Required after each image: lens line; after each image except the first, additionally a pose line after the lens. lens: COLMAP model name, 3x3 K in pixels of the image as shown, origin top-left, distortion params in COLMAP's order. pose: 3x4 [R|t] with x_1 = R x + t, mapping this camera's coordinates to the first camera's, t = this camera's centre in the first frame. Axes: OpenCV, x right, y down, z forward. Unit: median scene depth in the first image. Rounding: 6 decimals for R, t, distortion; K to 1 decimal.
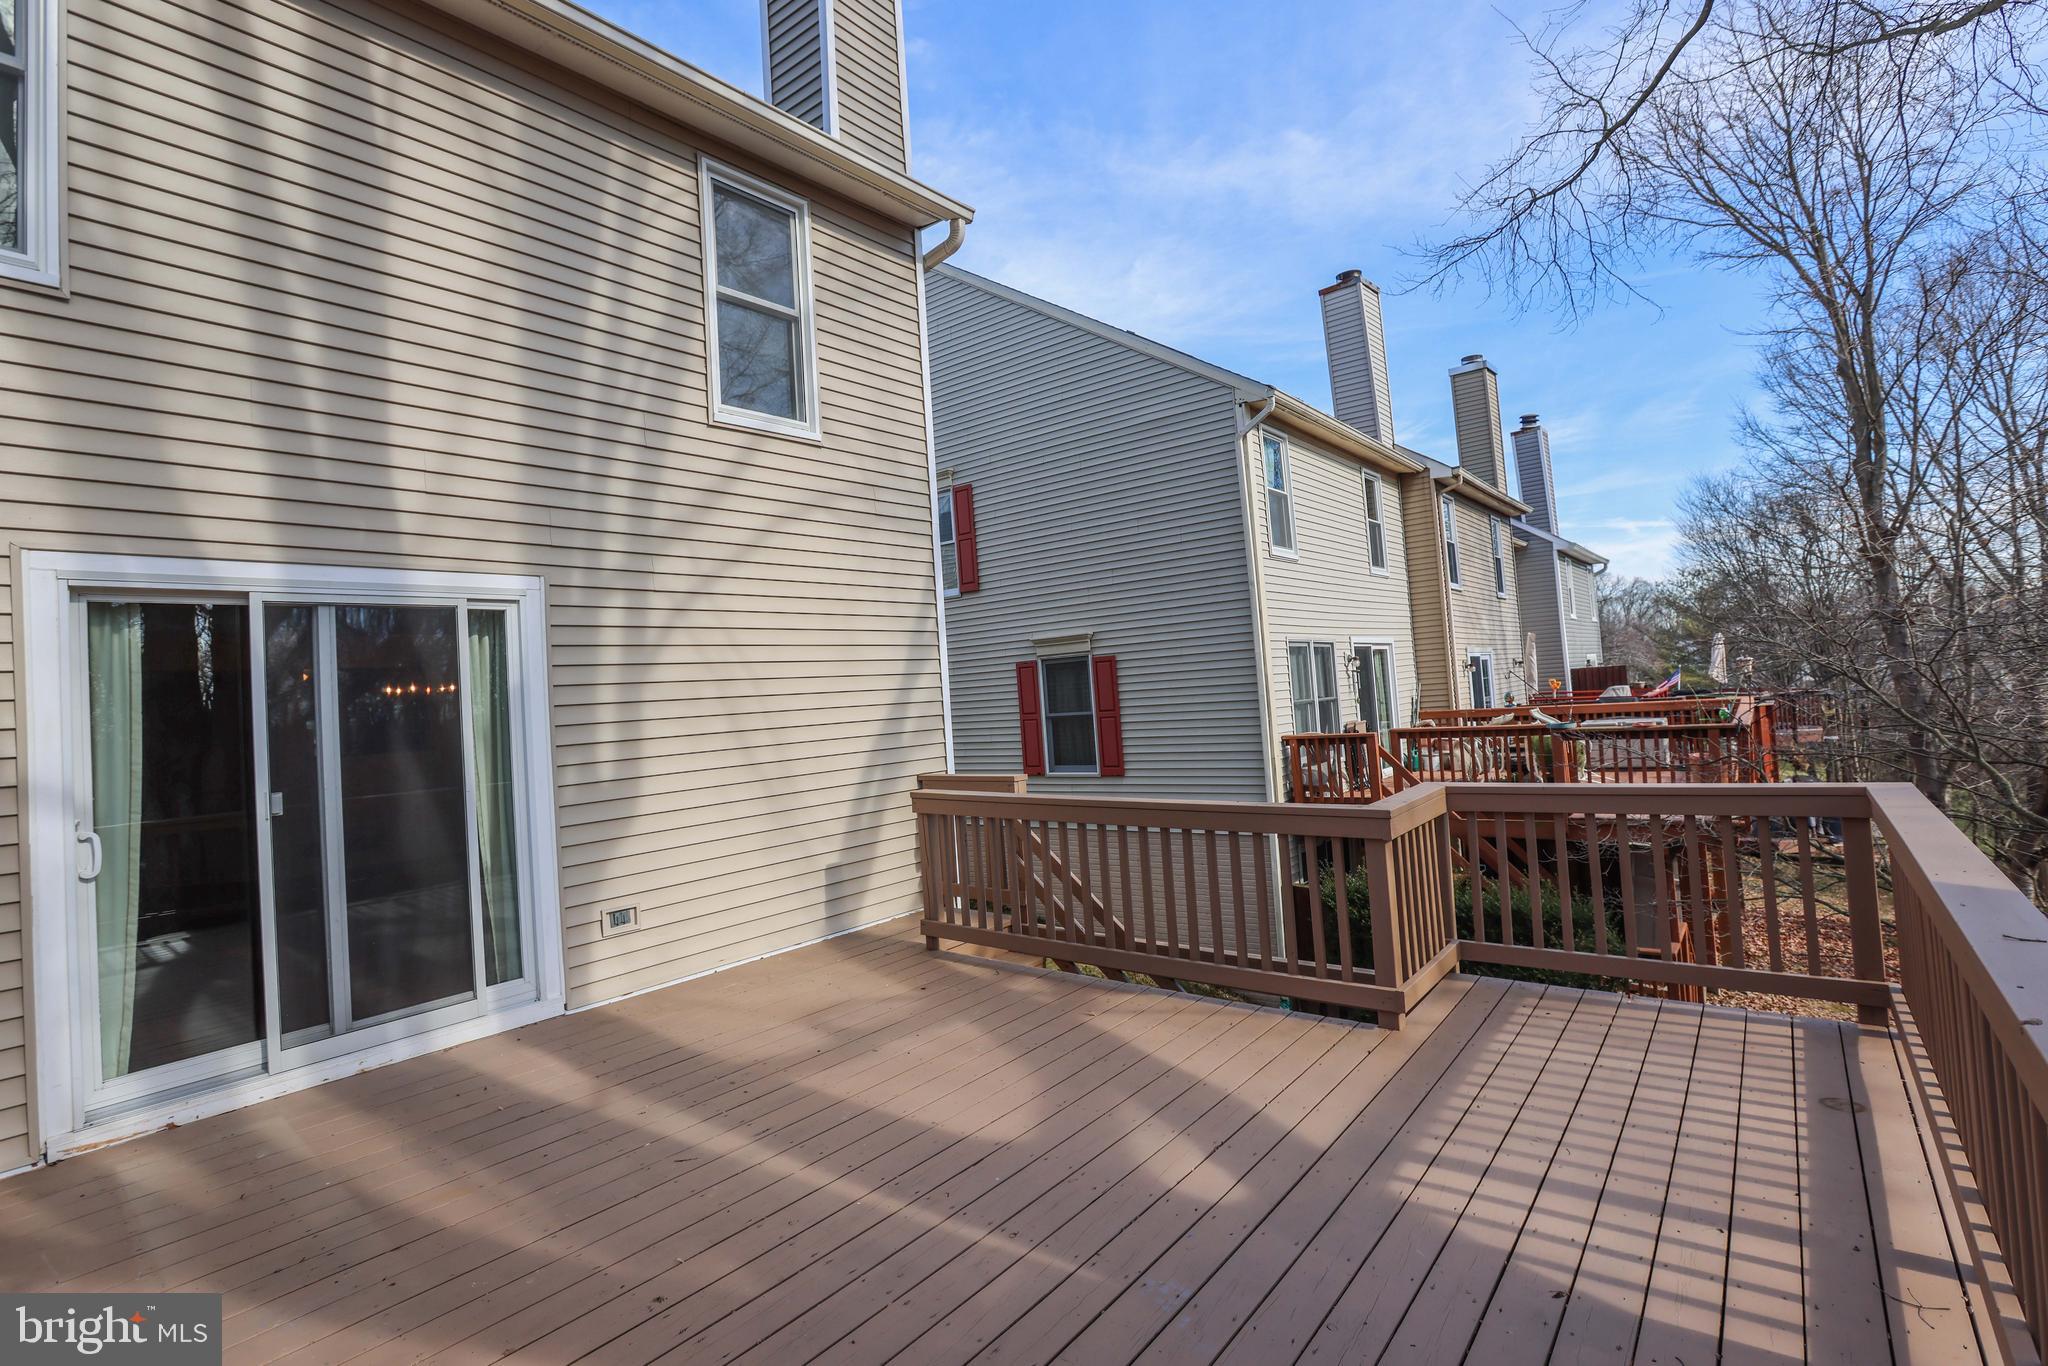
lens RADIAL K [[984.6, 0, 902.9], [0, 984.6, 665.3], [0, 0, 1]] dist [-0.066927, 0.031496]
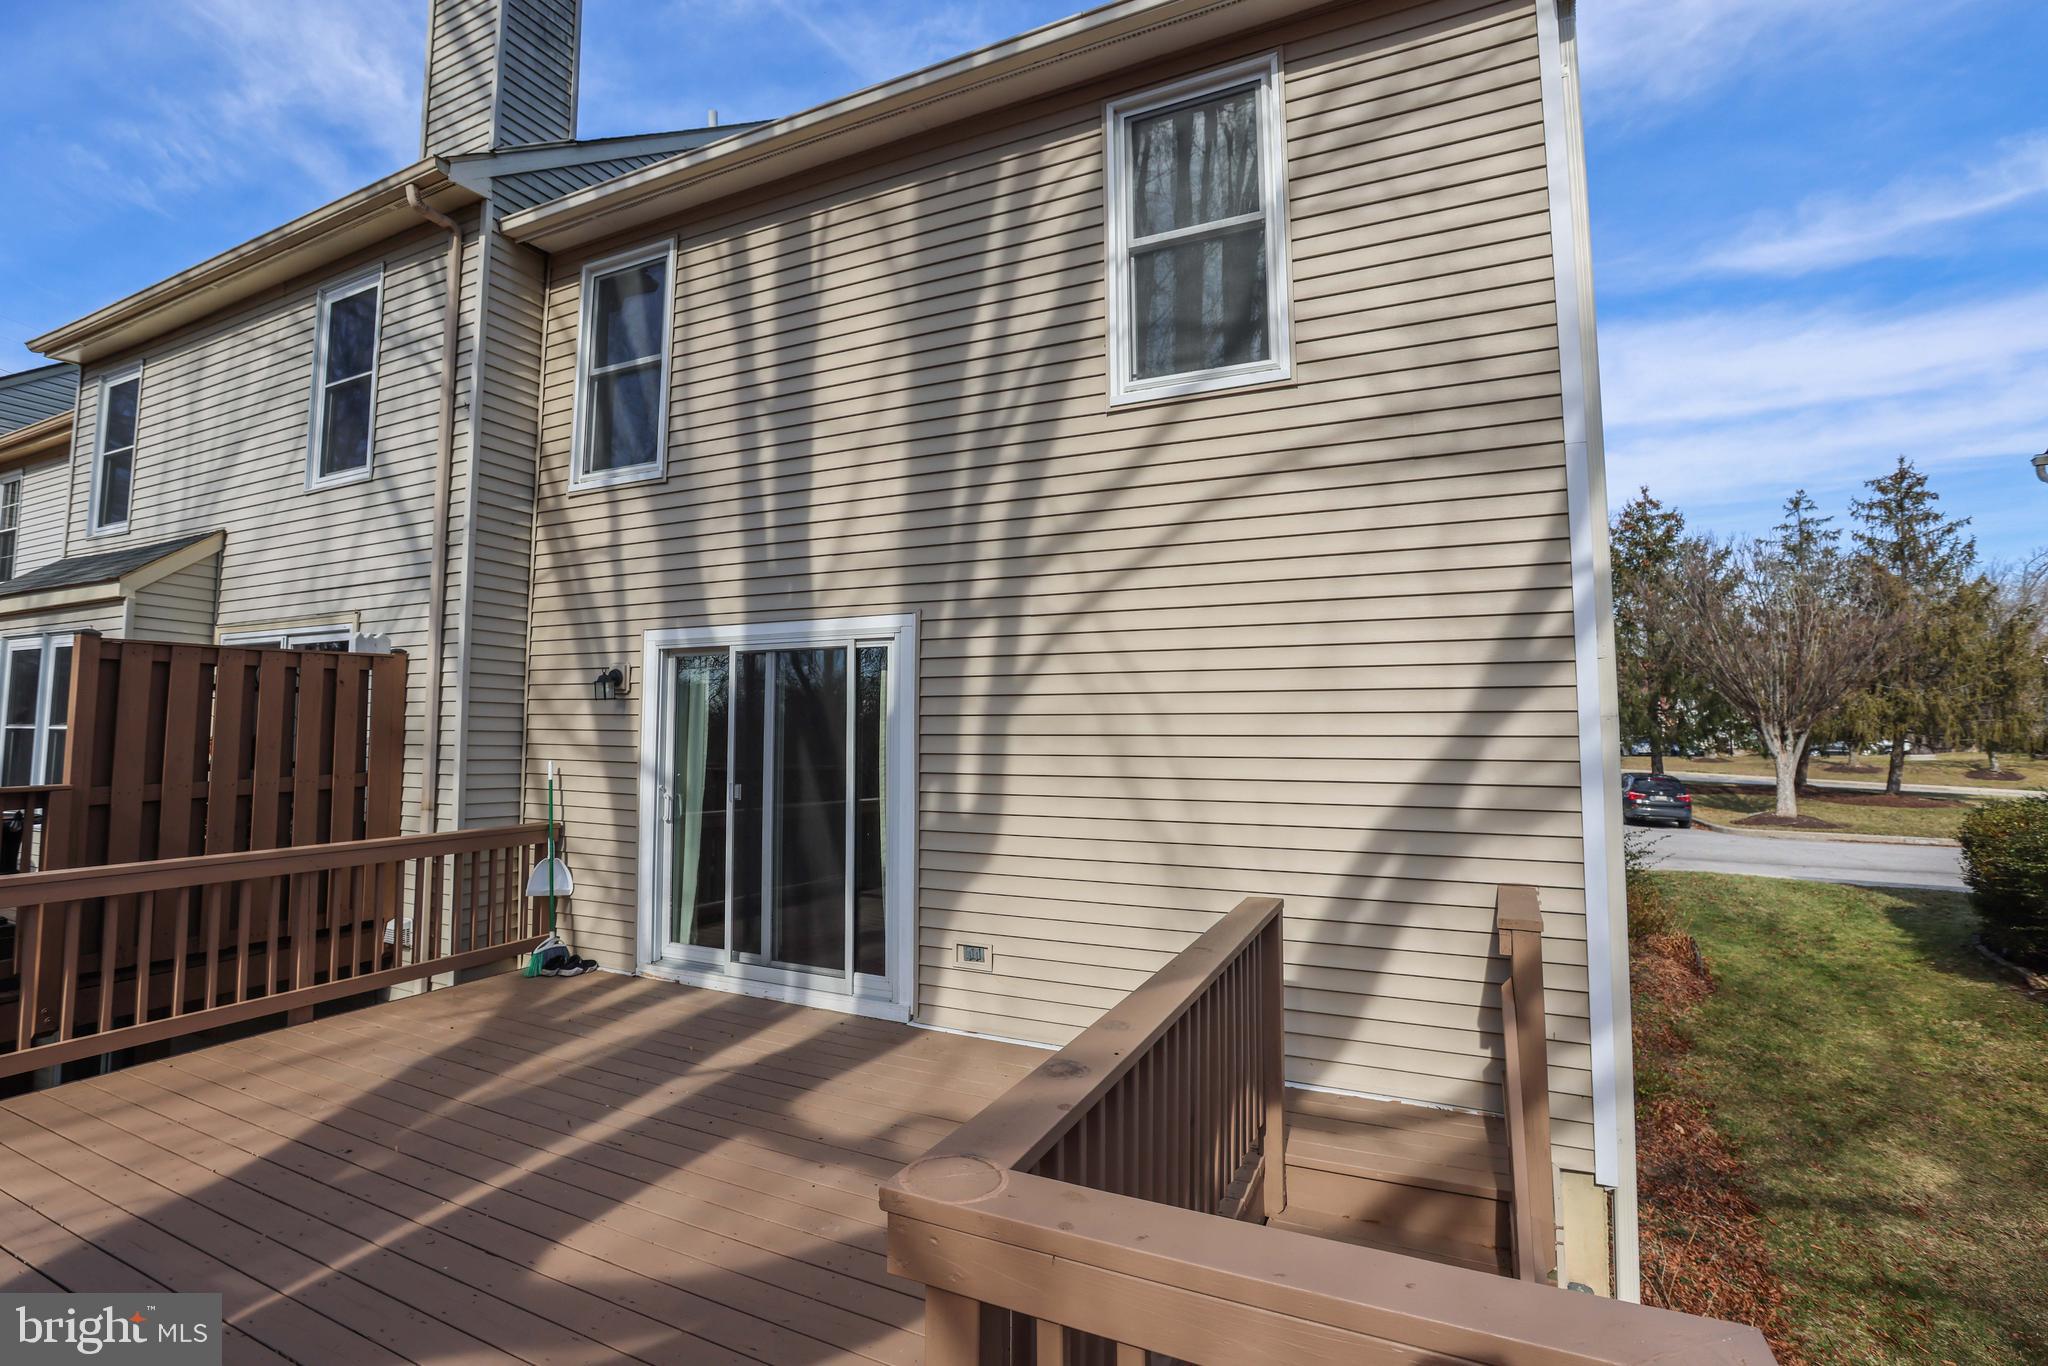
lens RADIAL K [[971.3, 0, 933.9], [0, 971.3, 660.1], [0, 0, 1]] dist [-0.066581, 0.030001]
pose [[0.244381, -0.013497, -0.969585, 0.682755], [0.013283, 0.999856, -0.010571, -0.028043], [0.969588, -0.010296, 0.244525, 0.764631]]
